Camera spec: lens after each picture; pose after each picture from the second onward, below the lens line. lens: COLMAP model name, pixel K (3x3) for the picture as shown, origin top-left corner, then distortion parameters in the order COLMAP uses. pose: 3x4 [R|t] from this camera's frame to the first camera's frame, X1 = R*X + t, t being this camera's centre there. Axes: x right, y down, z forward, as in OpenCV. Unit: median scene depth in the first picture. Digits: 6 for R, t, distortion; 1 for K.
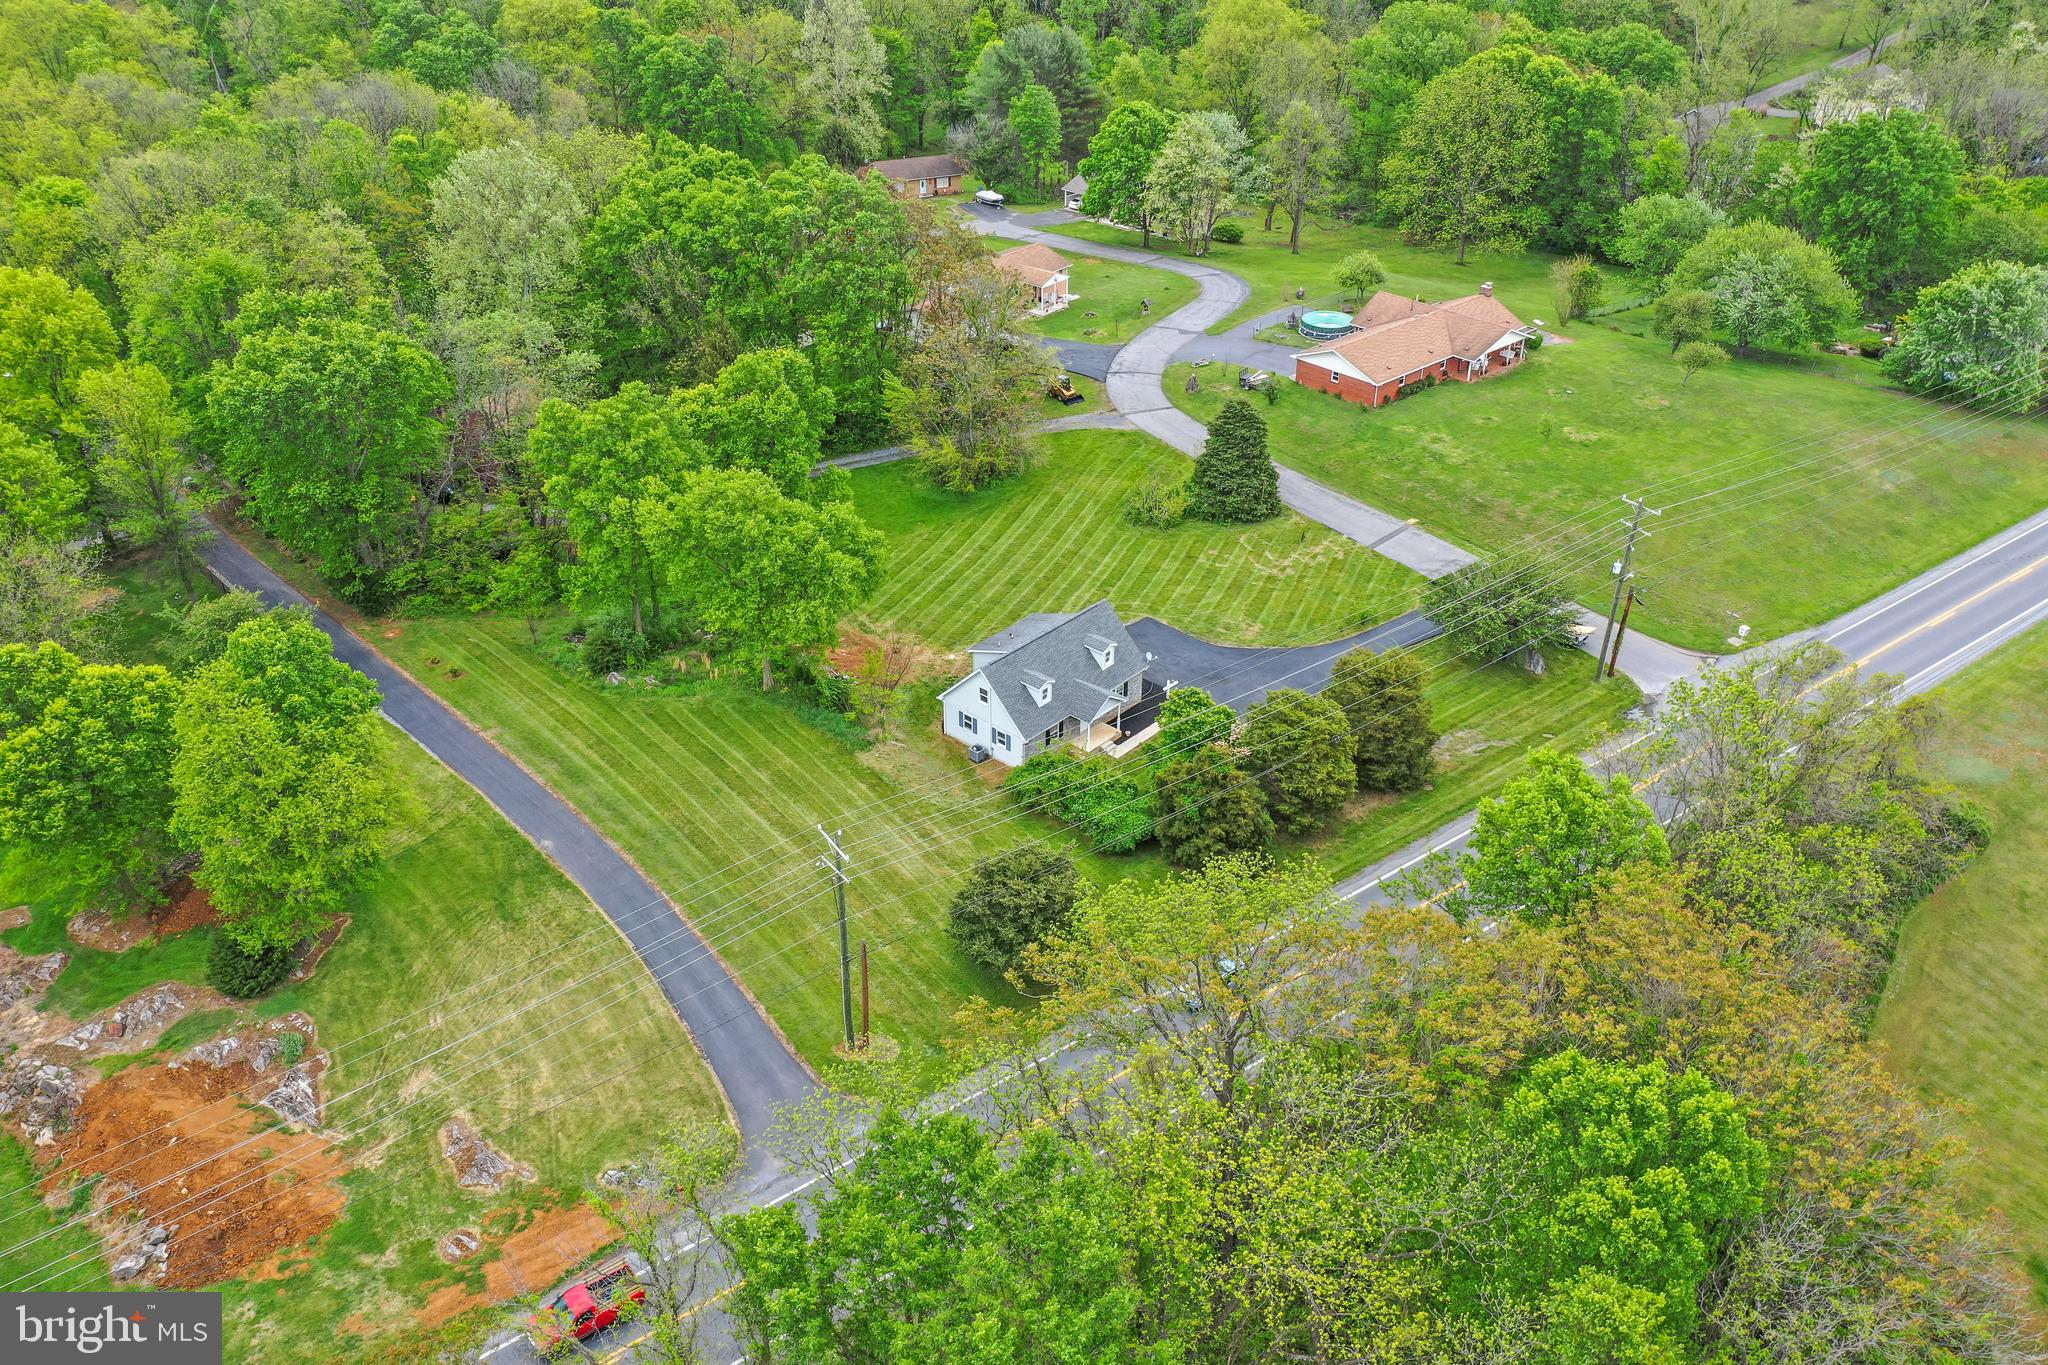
lens RADIAL K [[1629.6, 0, 1024.0], [0, 1629.6, 682.5], [0, 0, 1]] dist [-0.001392, -0.000626]
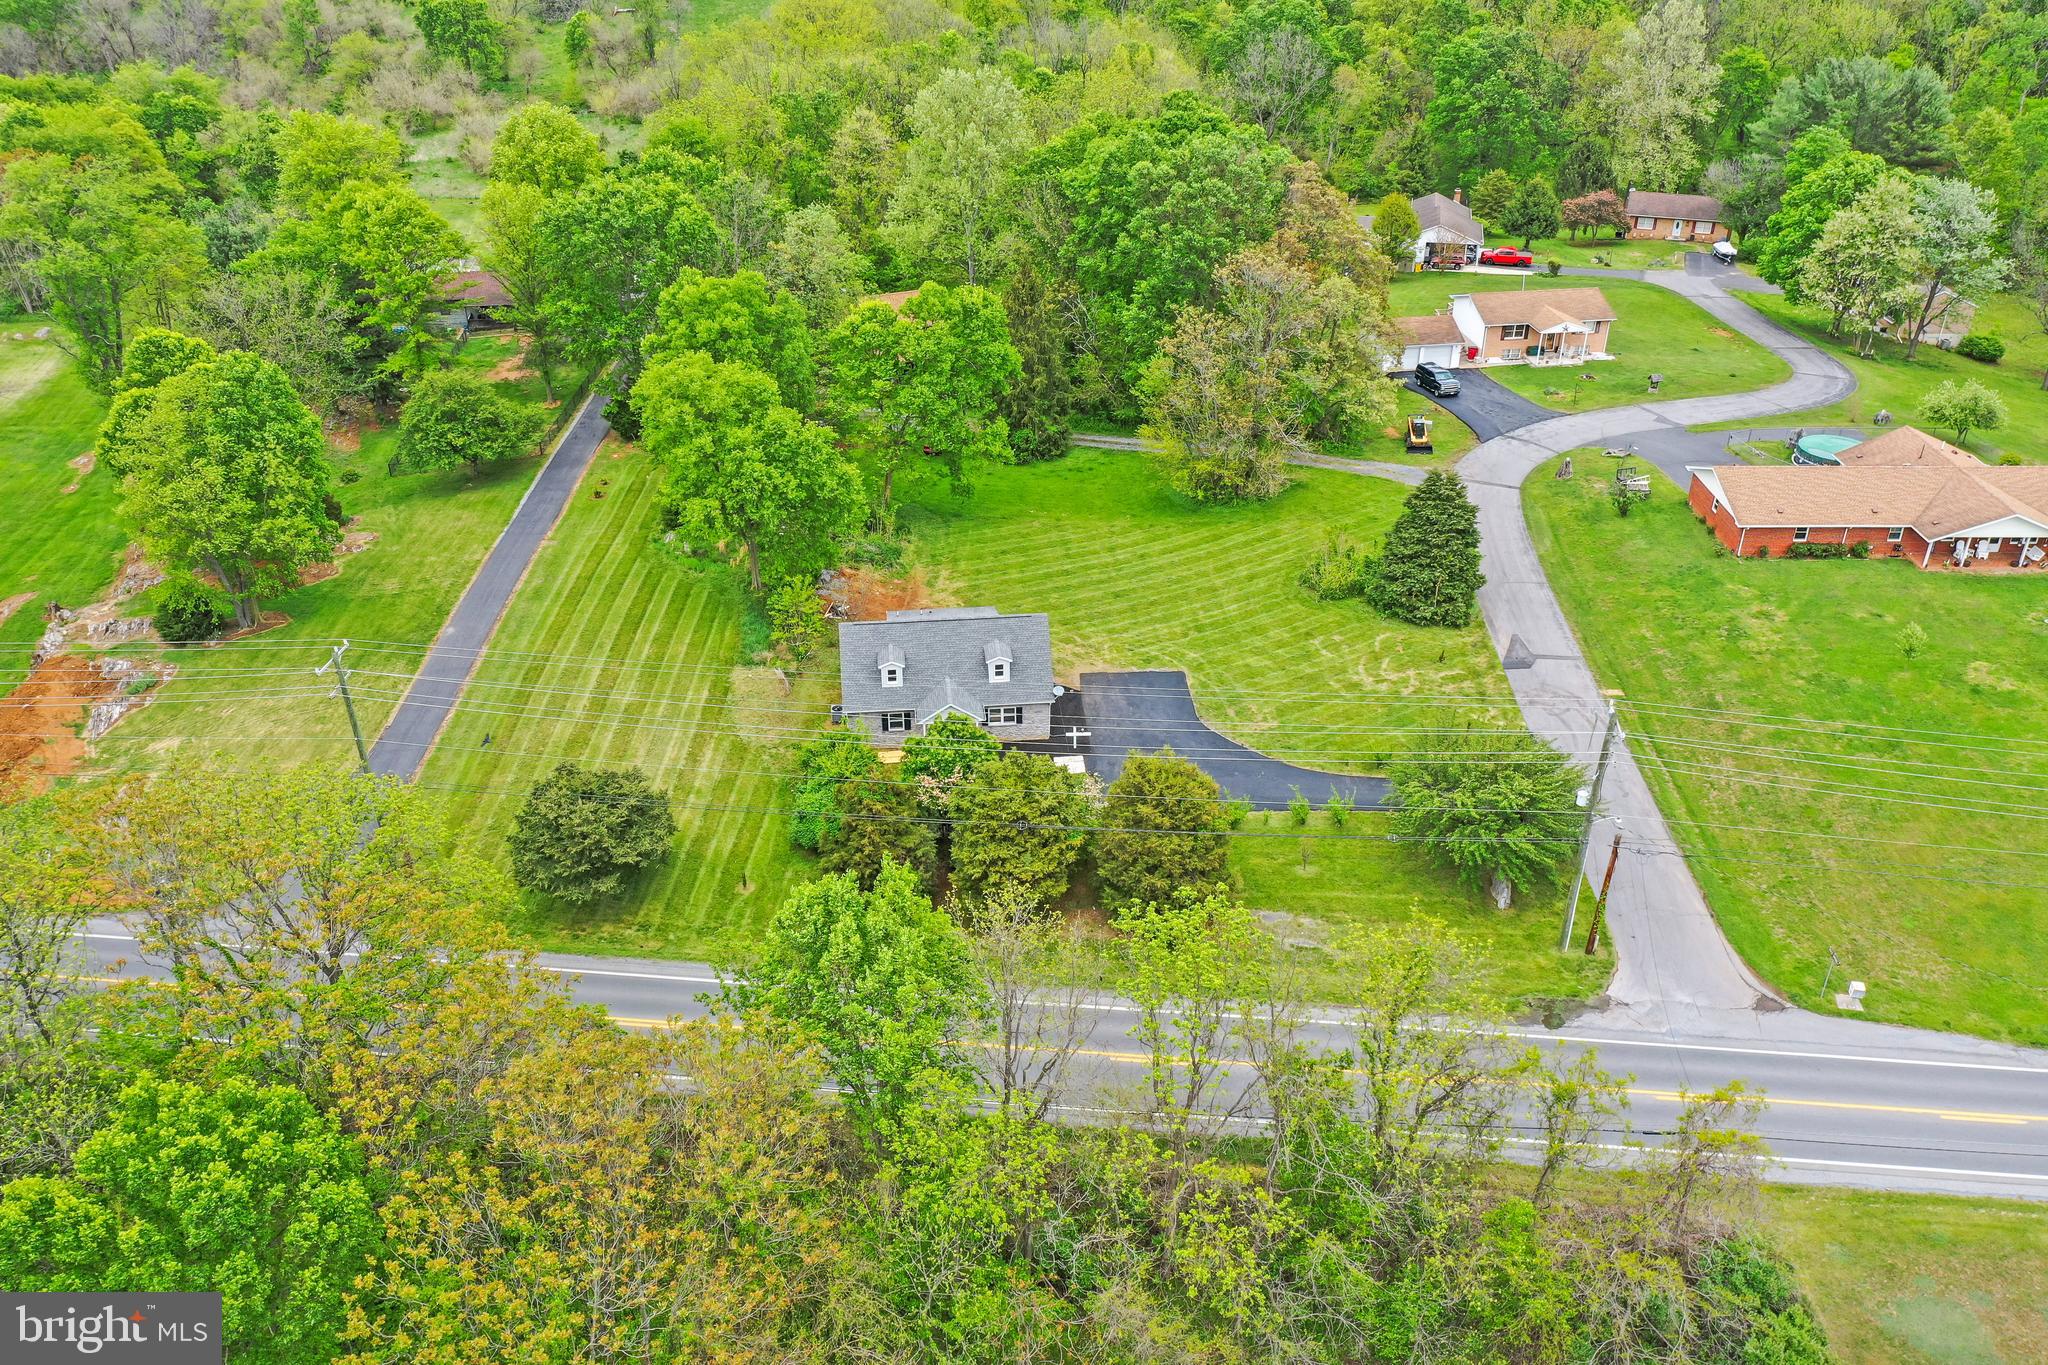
lens RADIAL K [[1629.6, 0, 1024.0], [0, 1629.6, 682.5], [0, 0, 1]] dist [-0.001392, -0.000626]
pose [[0.737412, 0.340563, -0.583301, 0.569107], [-0.347835, 0.931740, 0.104265, -0.104762], [0.578994, 0.126007, 0.805536, 0.286831]]
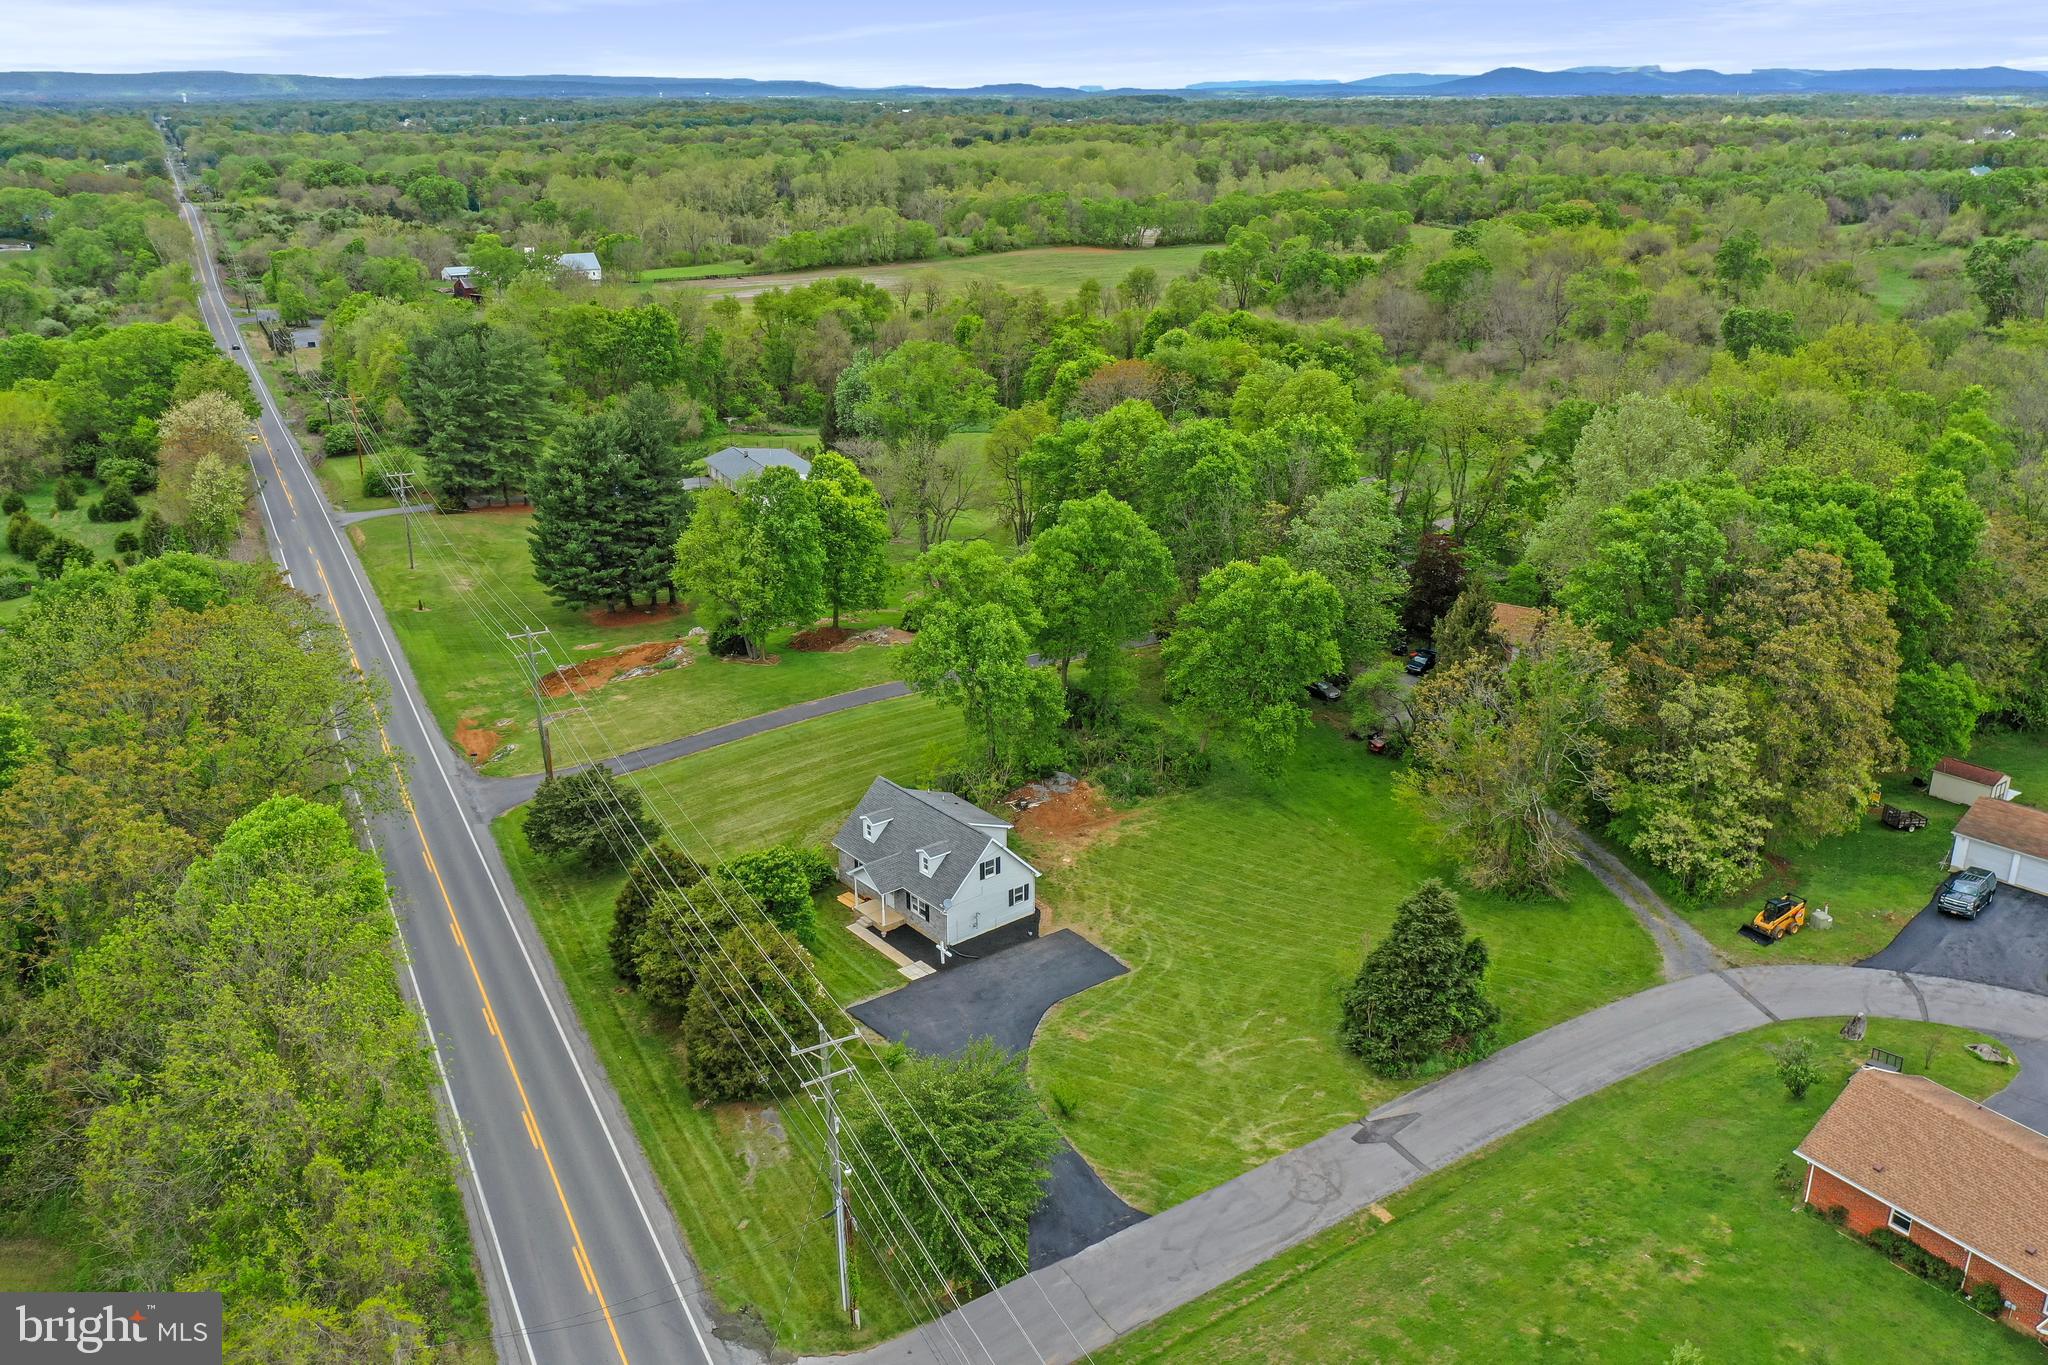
lens RADIAL K [[1629.6, 0, 1024.0], [0, 1629.6, 682.5], [0, 0, 1]] dist [-0.001392, -0.000626]
pose [[-0.155525, 0.341845, -0.926798, 0.859235], [-0.508187, 0.776852, 0.371816, -0.465713], [0.847088, 0.528813, 0.052902, 0.922000]]
